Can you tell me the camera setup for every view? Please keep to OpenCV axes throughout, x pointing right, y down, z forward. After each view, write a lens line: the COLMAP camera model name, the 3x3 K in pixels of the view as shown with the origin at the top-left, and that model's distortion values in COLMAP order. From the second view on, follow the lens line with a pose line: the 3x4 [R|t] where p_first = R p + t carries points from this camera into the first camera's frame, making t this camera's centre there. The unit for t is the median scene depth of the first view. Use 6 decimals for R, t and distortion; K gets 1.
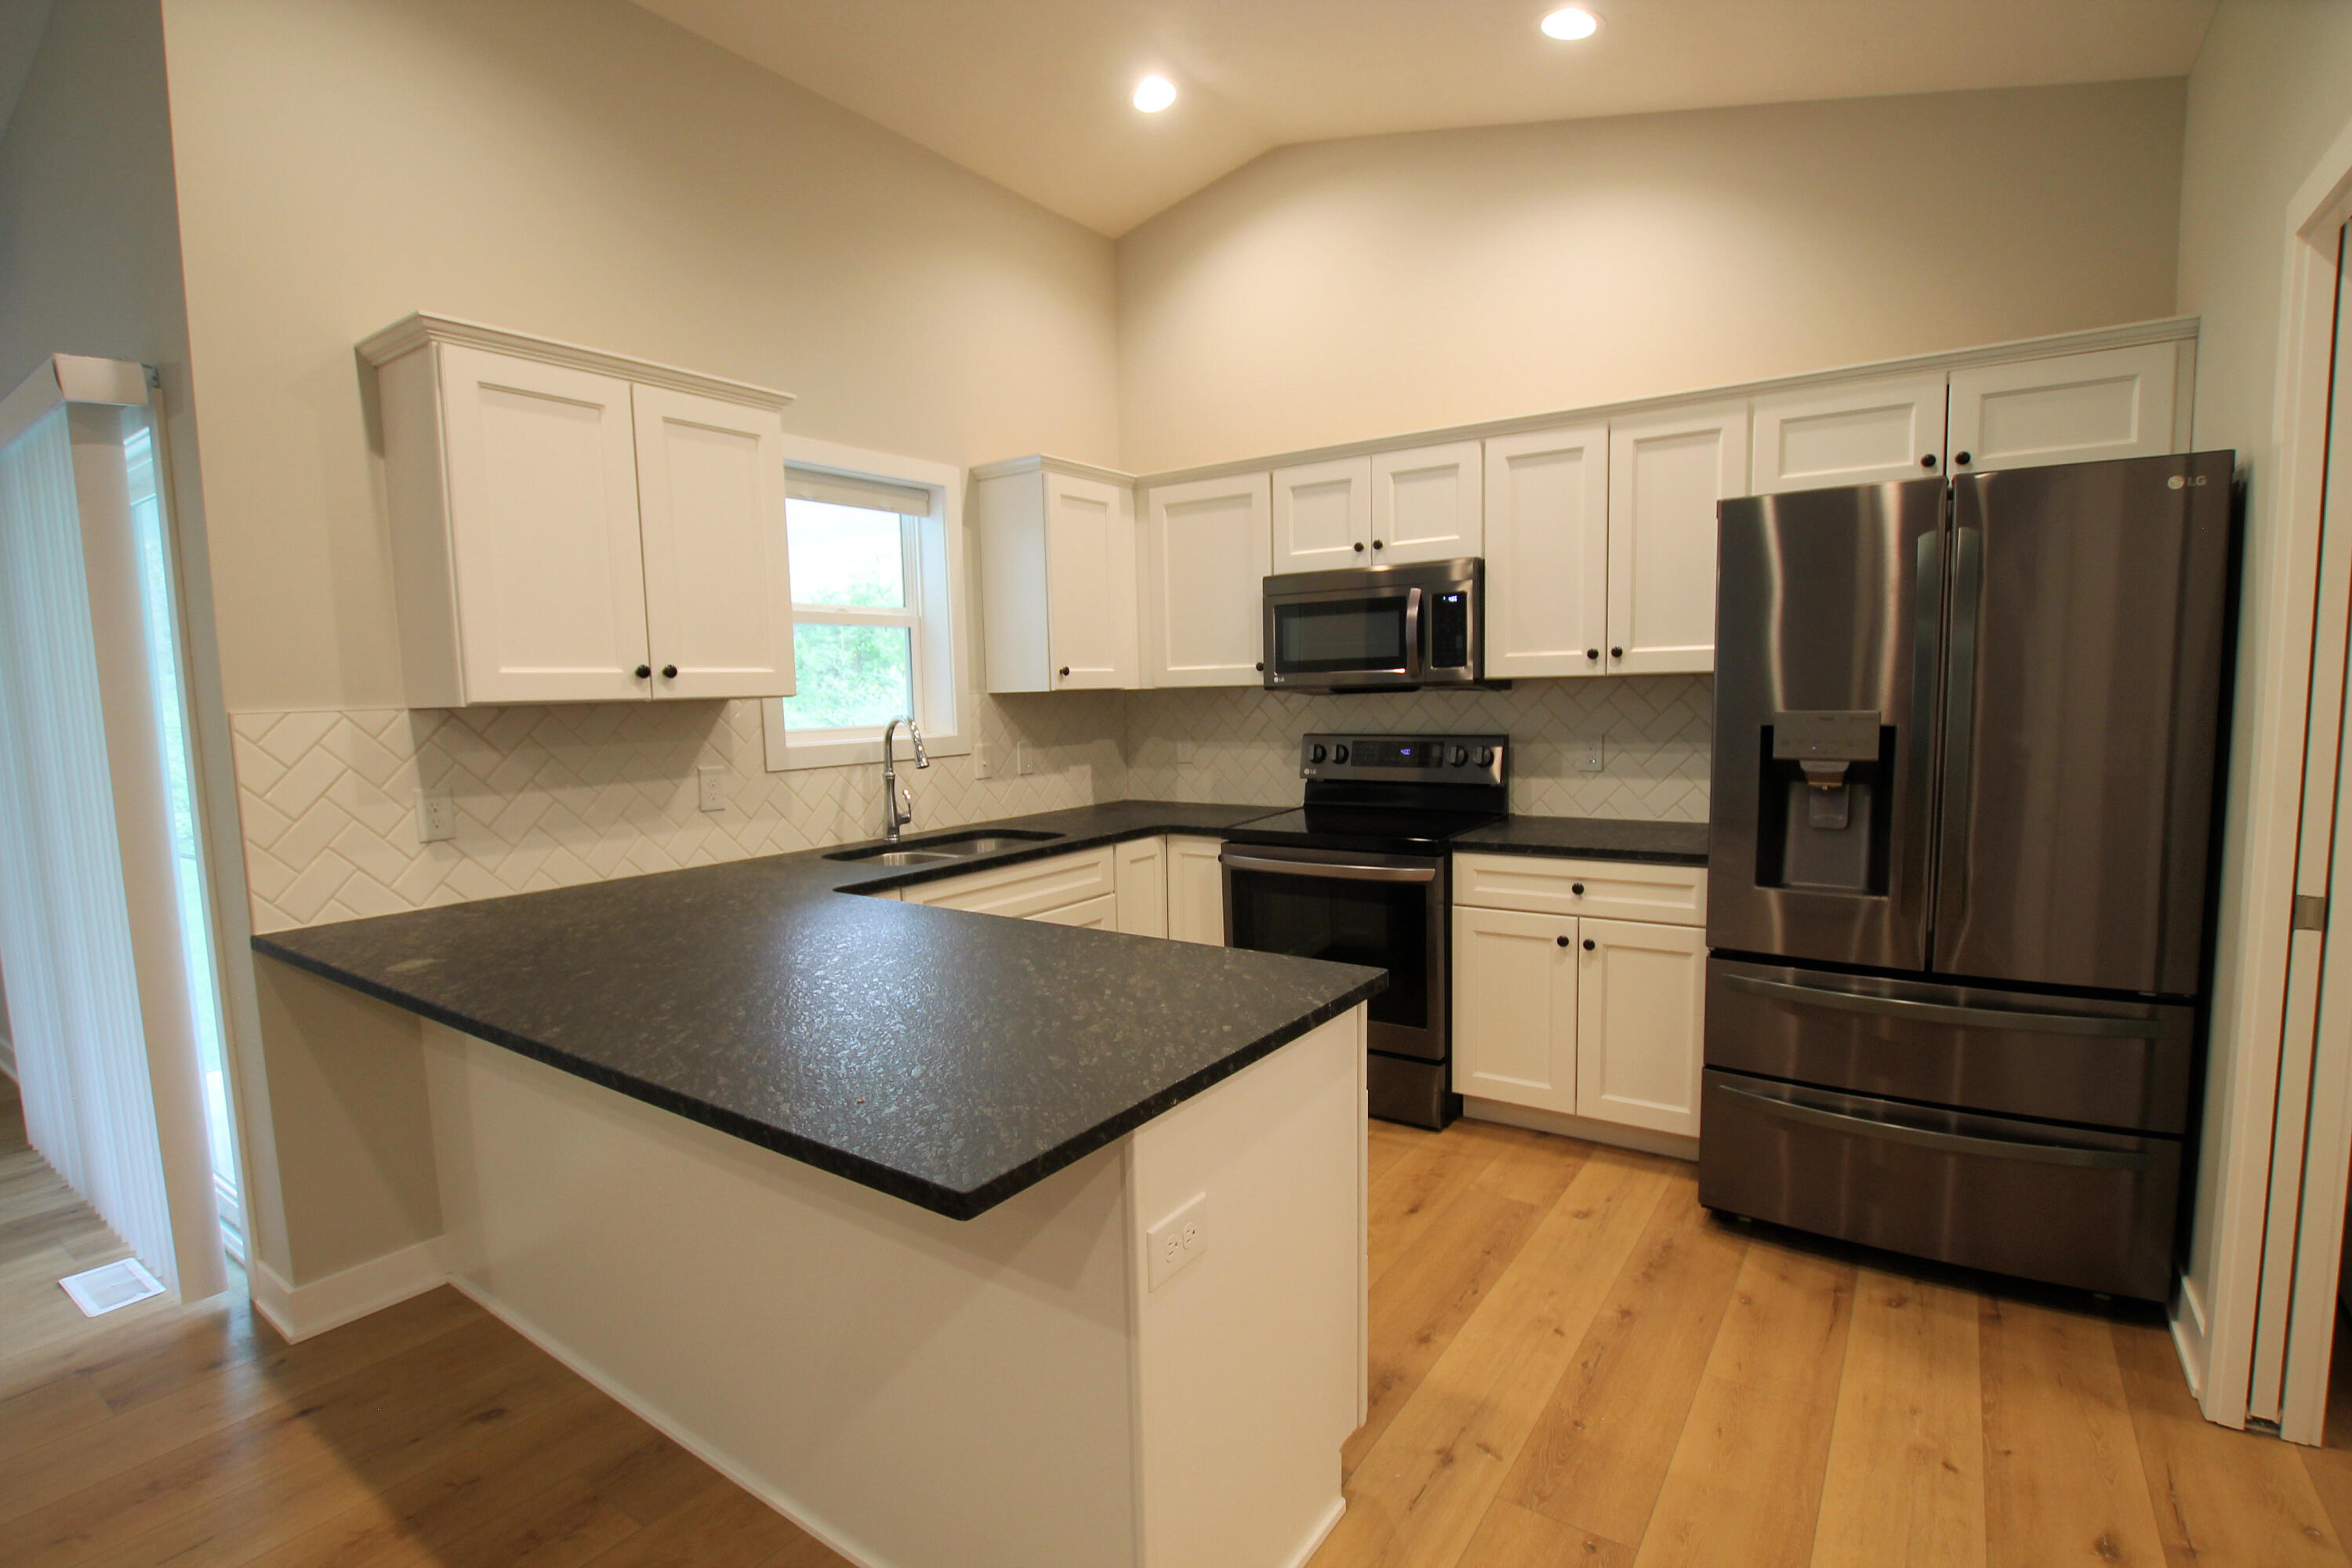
lens RADIAL K [[1106.6, 0, 1167.9], [0, 1106.6, 796.4], [0, 0, 1]] dist [-0.026871, -0.000048]
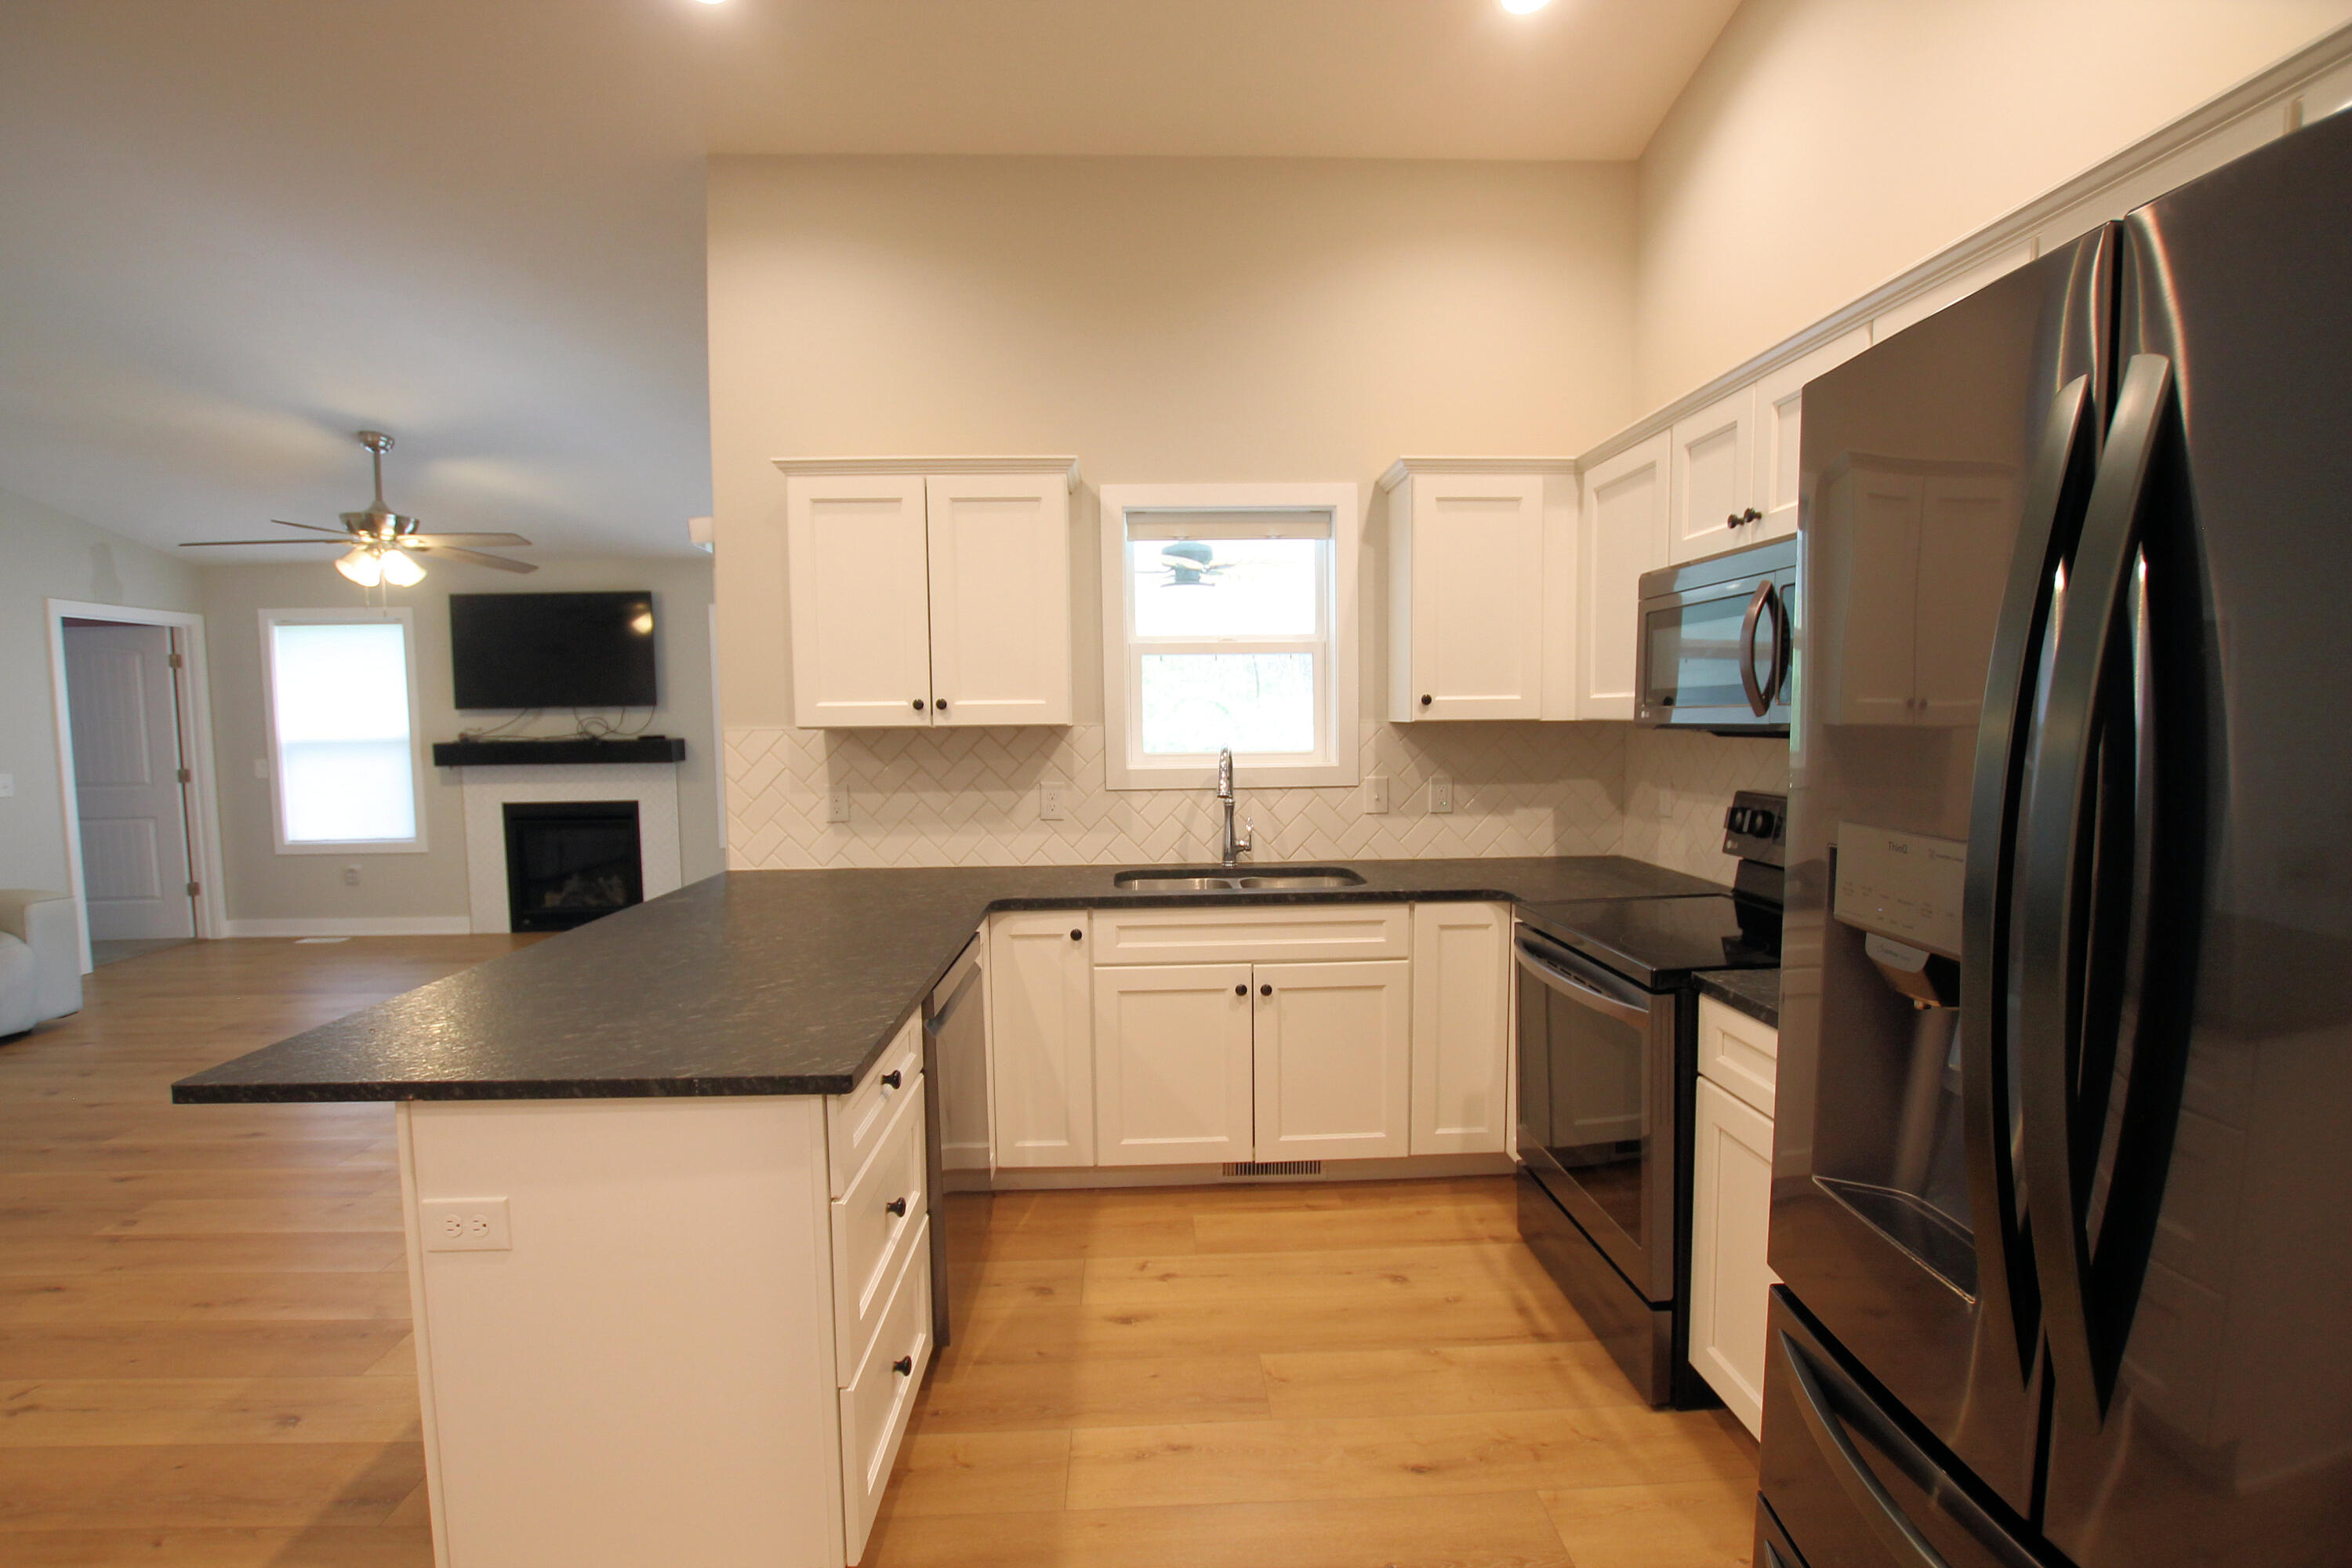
lens RADIAL K [[1106.6, 0, 1183.8], [0, 1106.6, 793.0], [0, 0, 1]] dist [-0.026871, -0.000048]
pose [[0.613003, 0.074742, -0.786537, 0.521291], [-0.080223, 0.996258, 0.032147, -0.056658], [0.785997, 0.043392, 0.616706, 0.338167]]
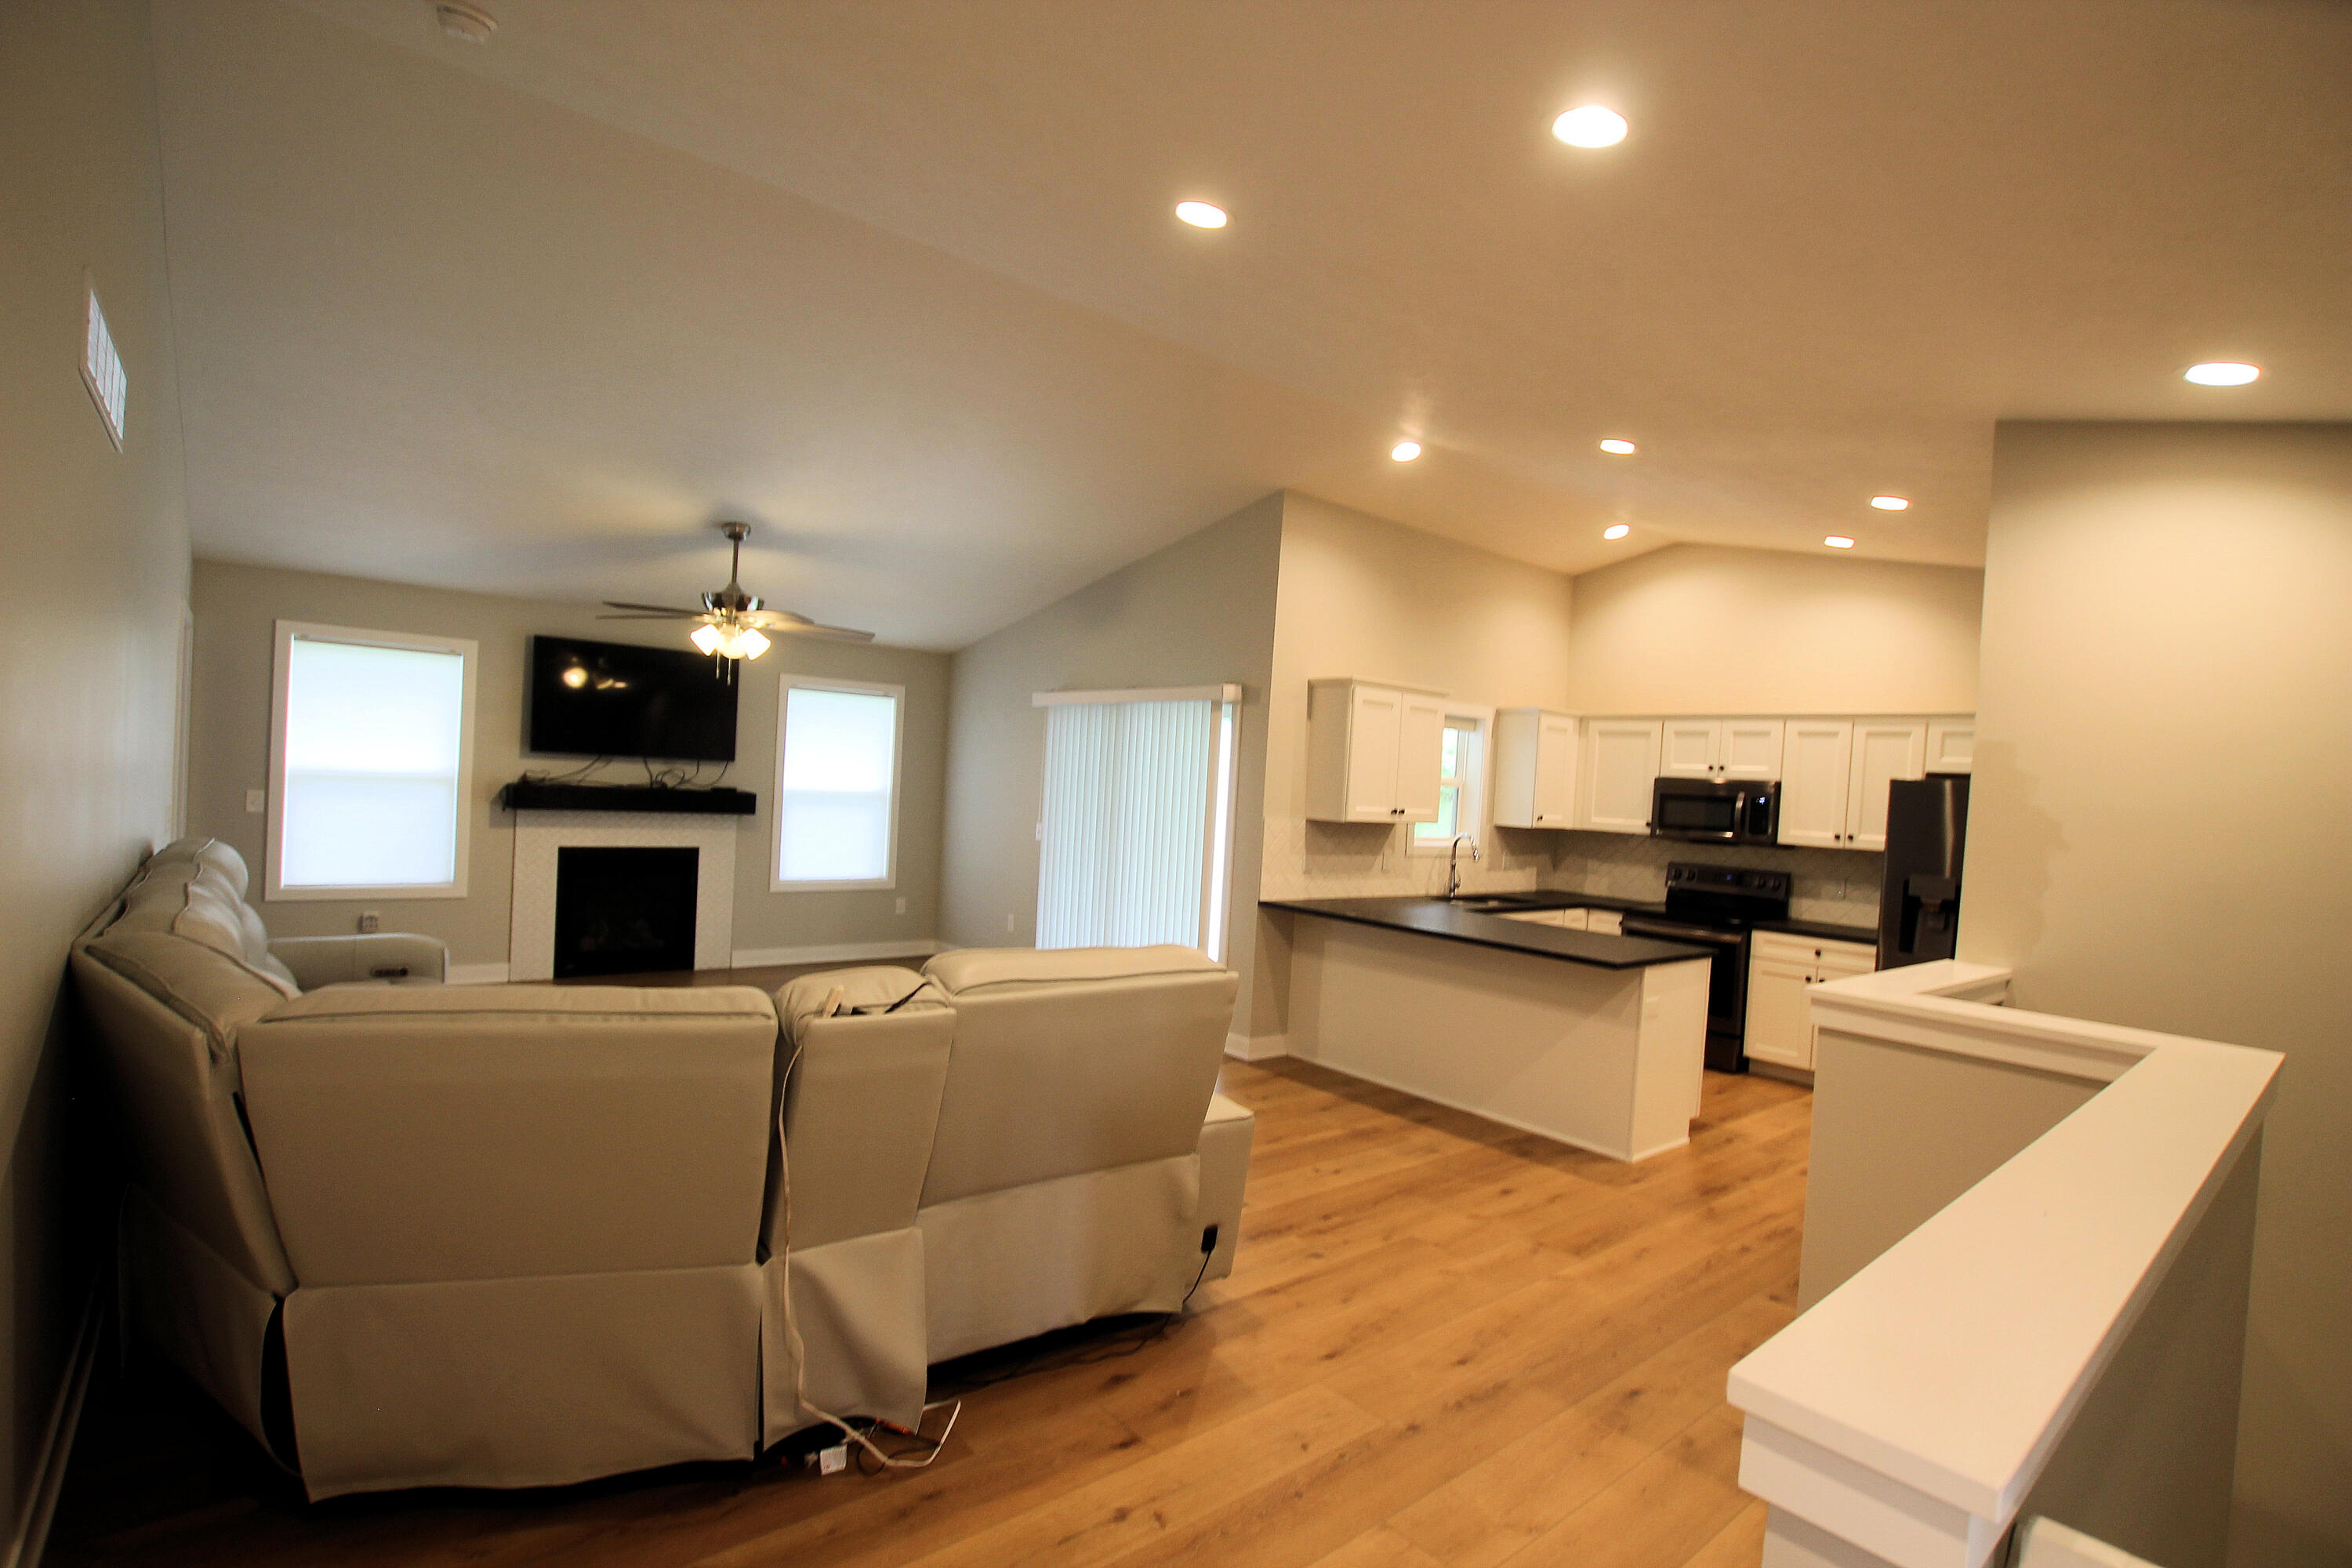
lens RADIAL K [[1106.6, 0, 1171.3], [0, 1106.6, 804.0], [0, 0, 1]] dist [-0.026871, -0.000048]
pose [[0.963661, 0.086577, -0.252710, -0.246924], [-0.106338, 0.992165, -0.065587, 0.061259], [0.245052, 0.090077, 0.965316, -1.083291]]
